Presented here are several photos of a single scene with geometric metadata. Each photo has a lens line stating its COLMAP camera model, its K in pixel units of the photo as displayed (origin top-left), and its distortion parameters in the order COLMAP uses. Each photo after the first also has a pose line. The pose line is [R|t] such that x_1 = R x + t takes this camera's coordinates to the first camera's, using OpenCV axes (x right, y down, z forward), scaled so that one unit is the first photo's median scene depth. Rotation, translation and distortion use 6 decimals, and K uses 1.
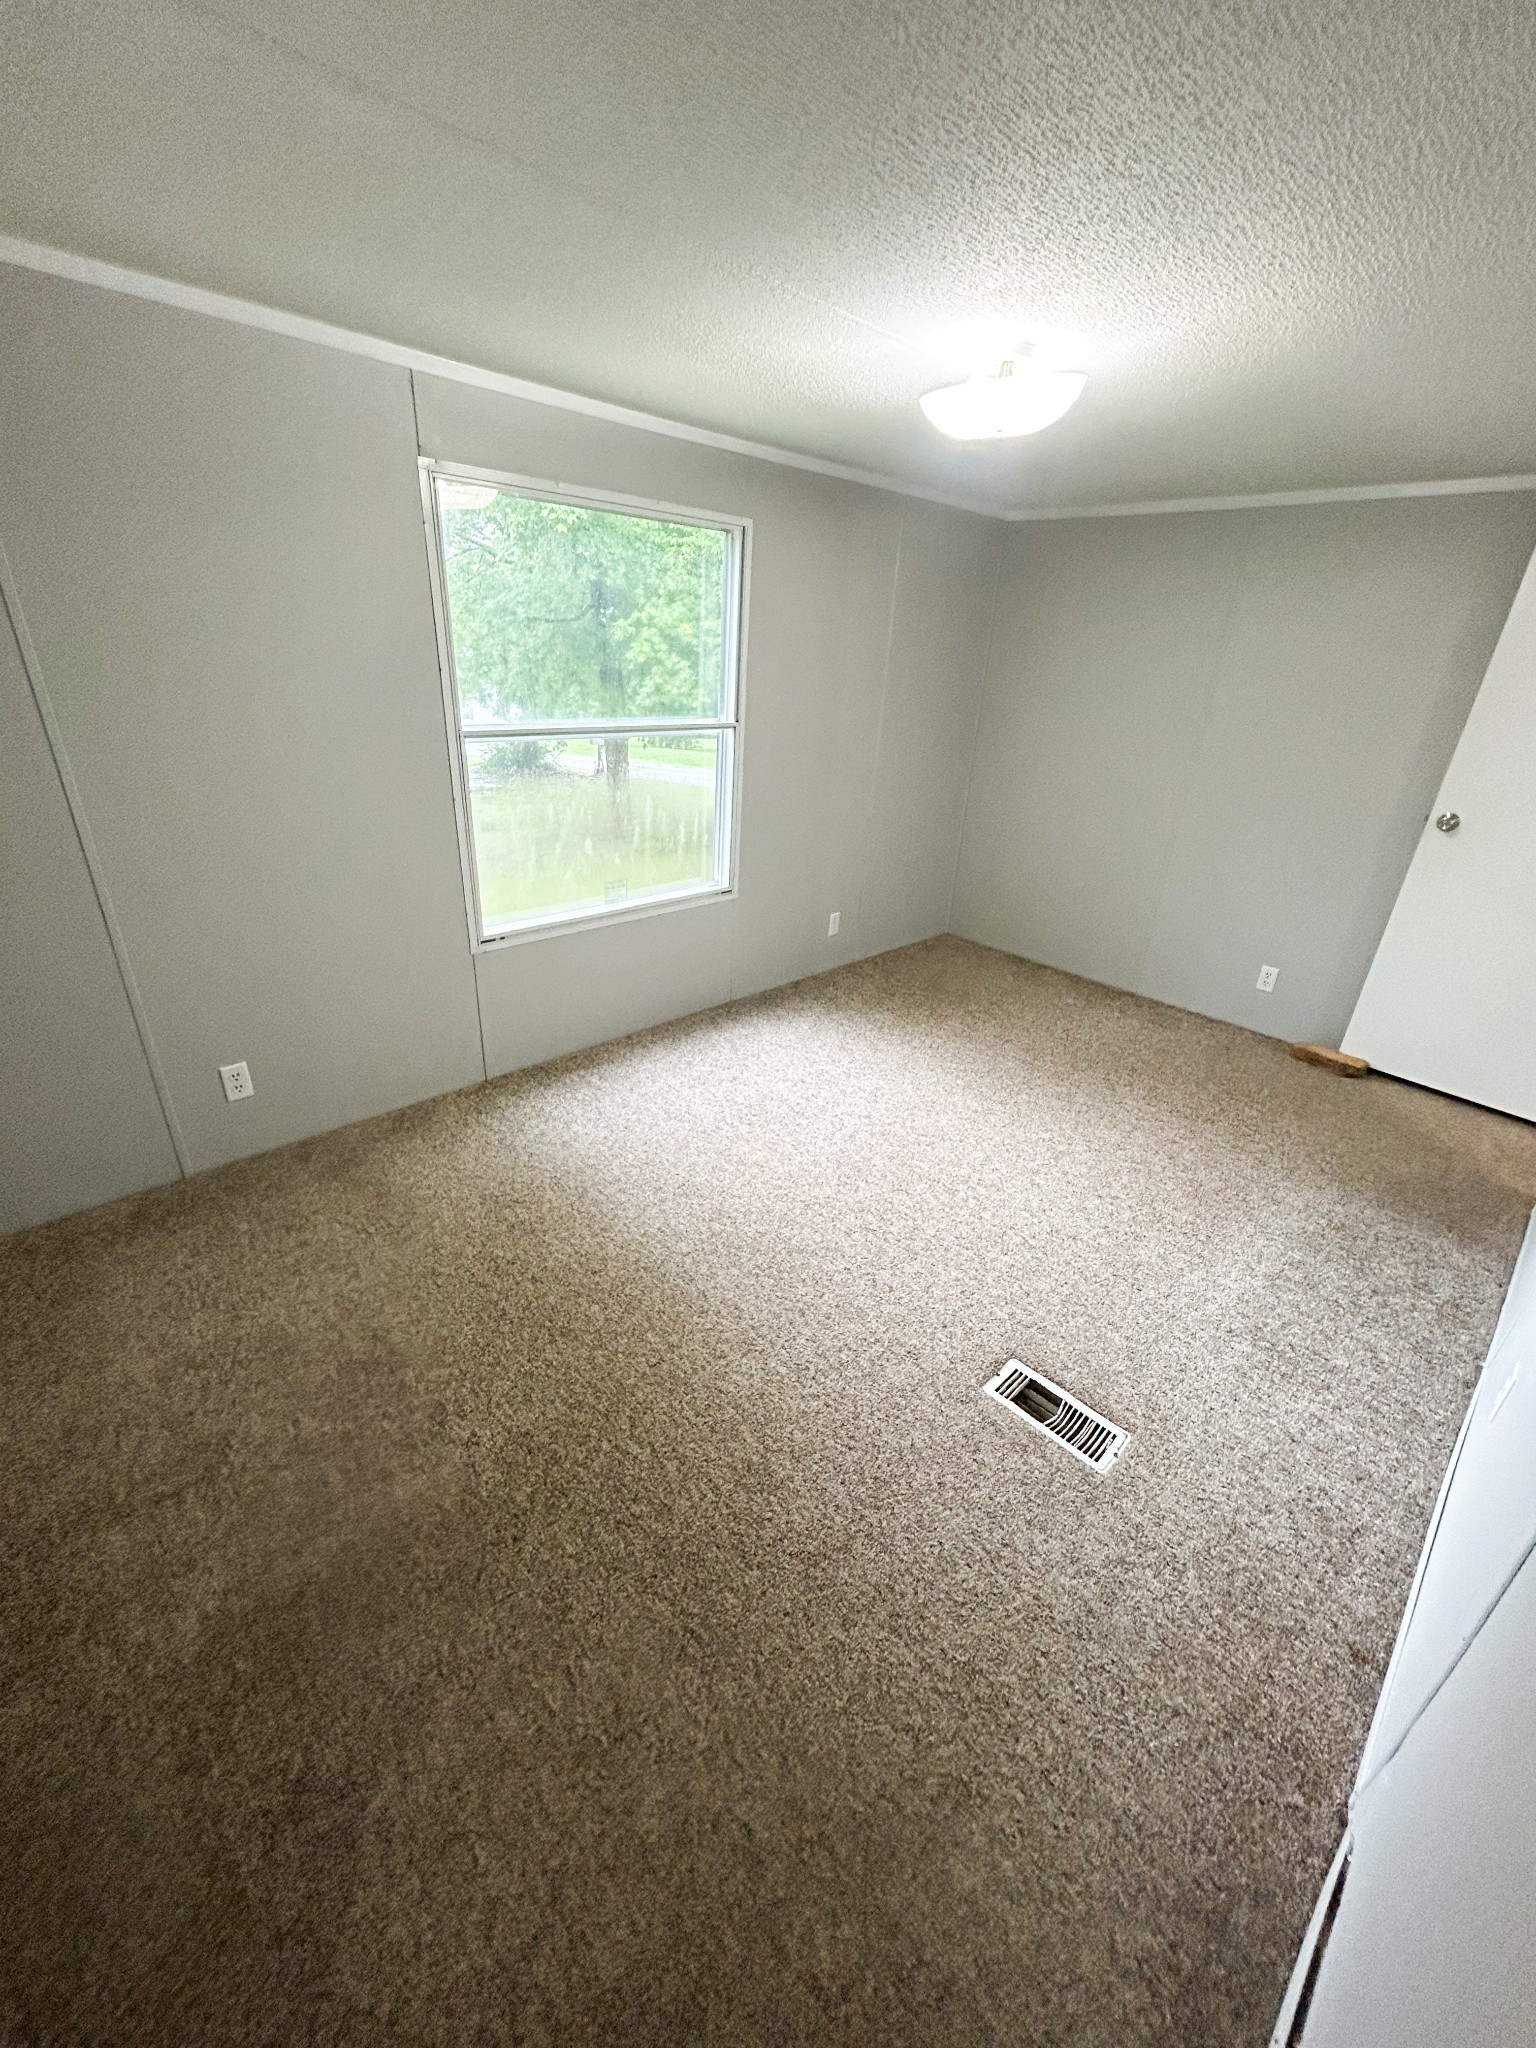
lens RADIAL K [[828.1, 0, 761.0], [0, 828.1, 1024.1], [0, 0, 1]] dist [0.004478, -0.000454]
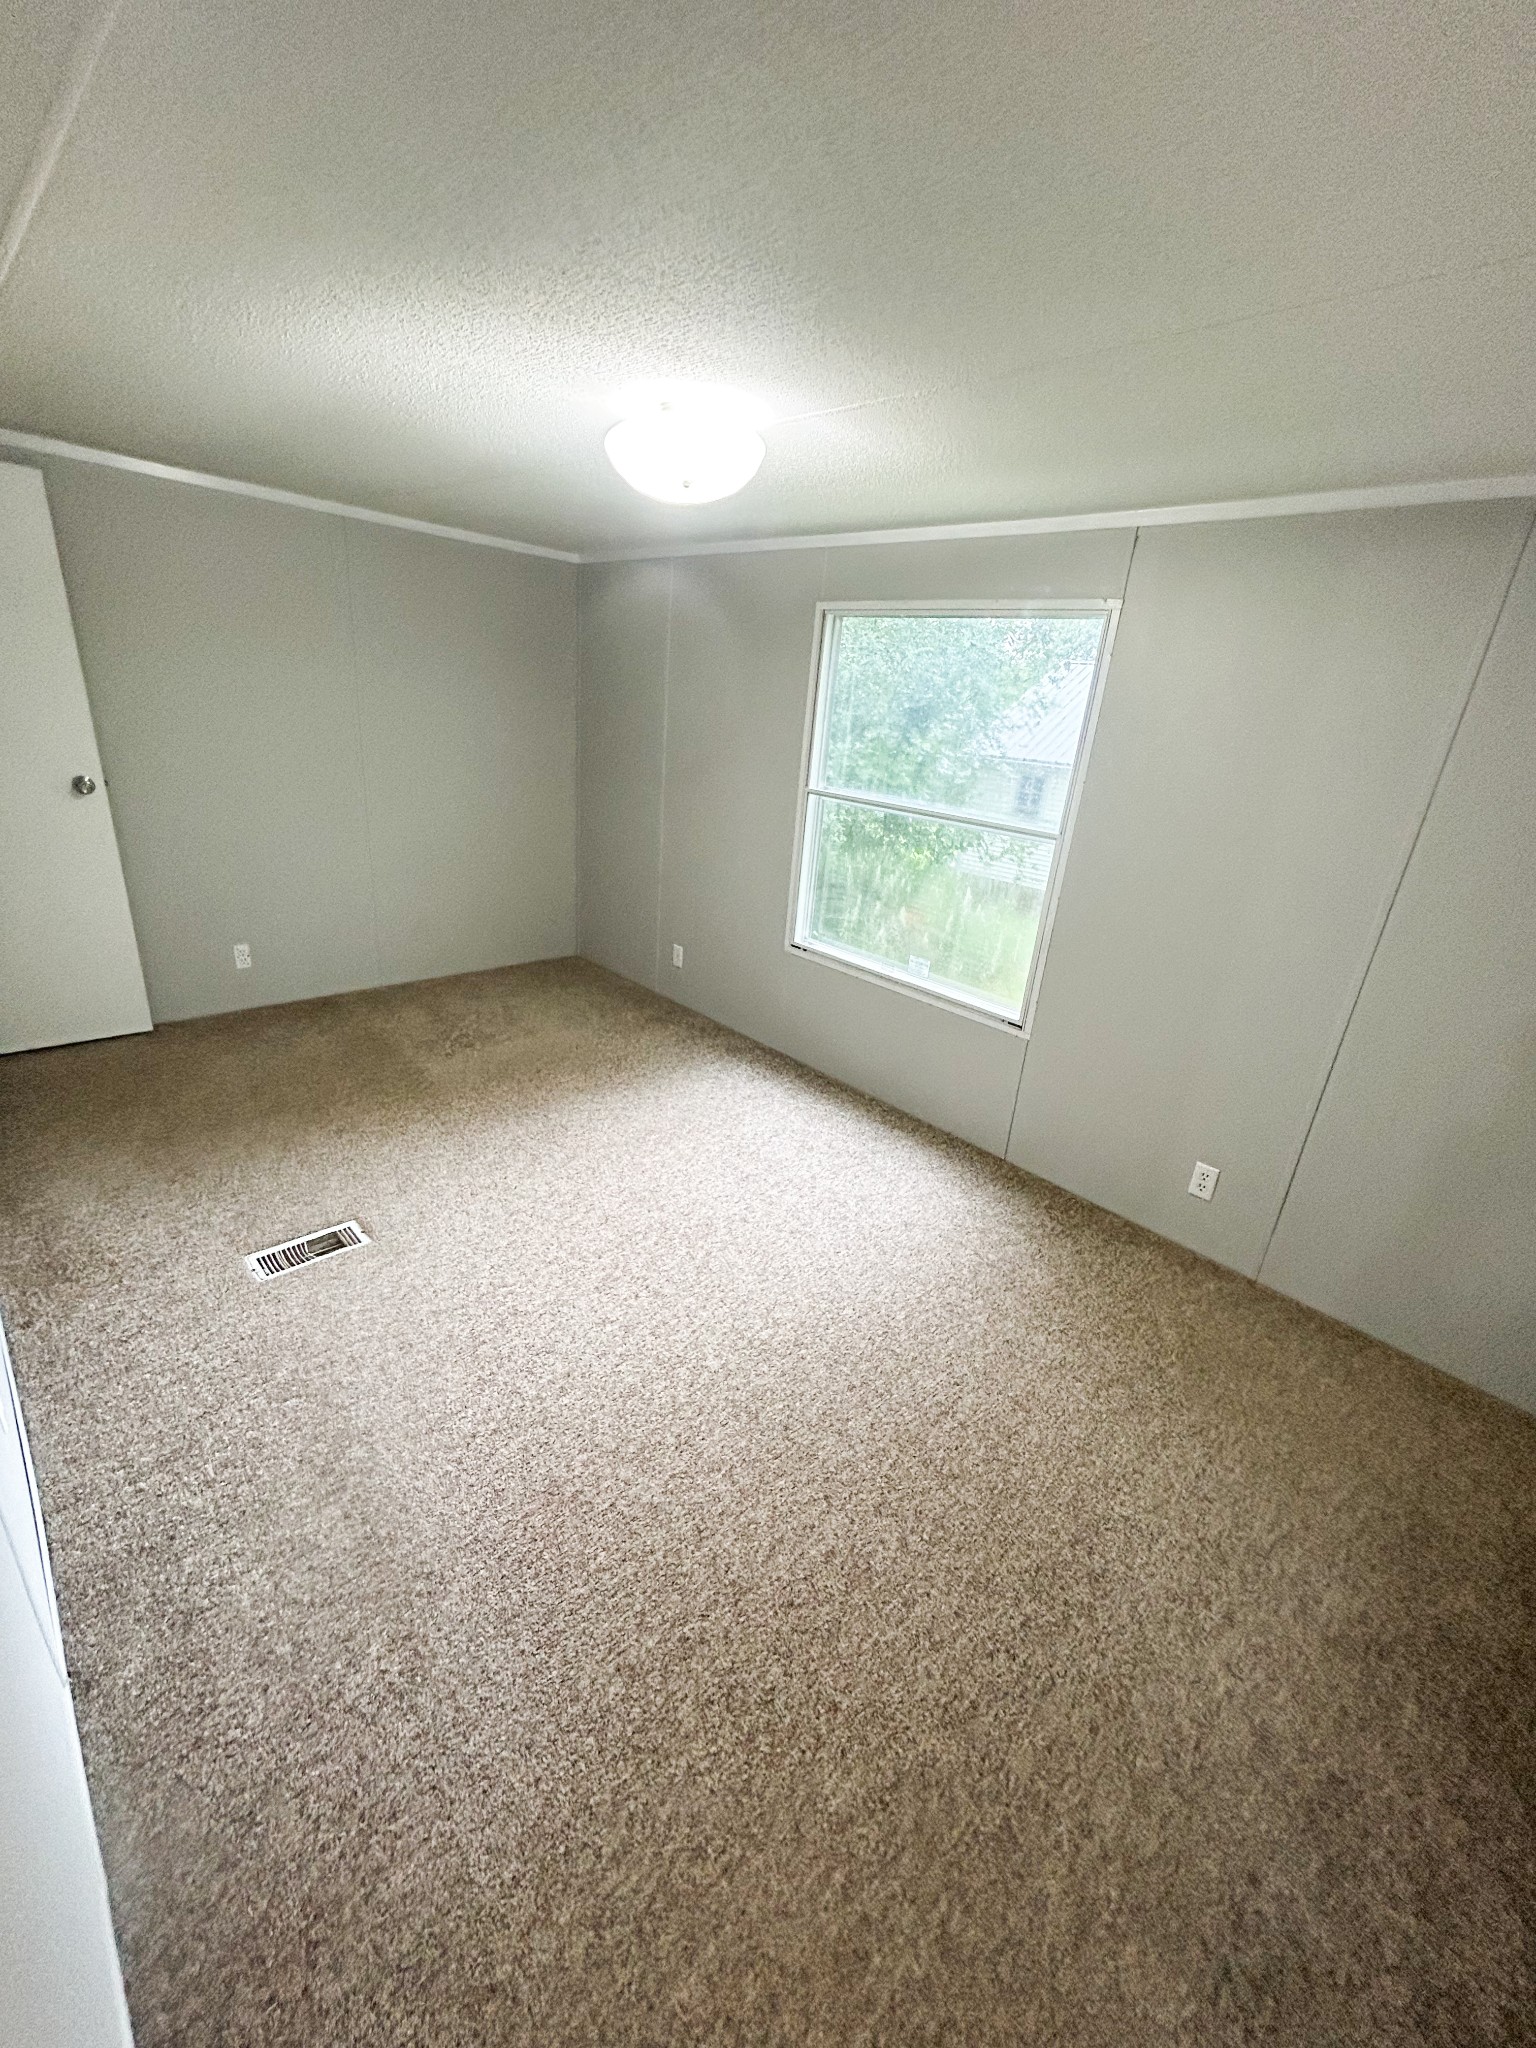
lens RADIAL K [[828.1, 0, 758.5], [0, 828.1, 1005.2], [0, 0, 1]] dist [0.004478, -0.000454]
pose [[0.016101, 0.301276, -0.953401, 0.884777], [-0.498000, 0.829256, 0.253636, -0.306029], [0.867028, 0.470709, 0.163387, 0.733434]]
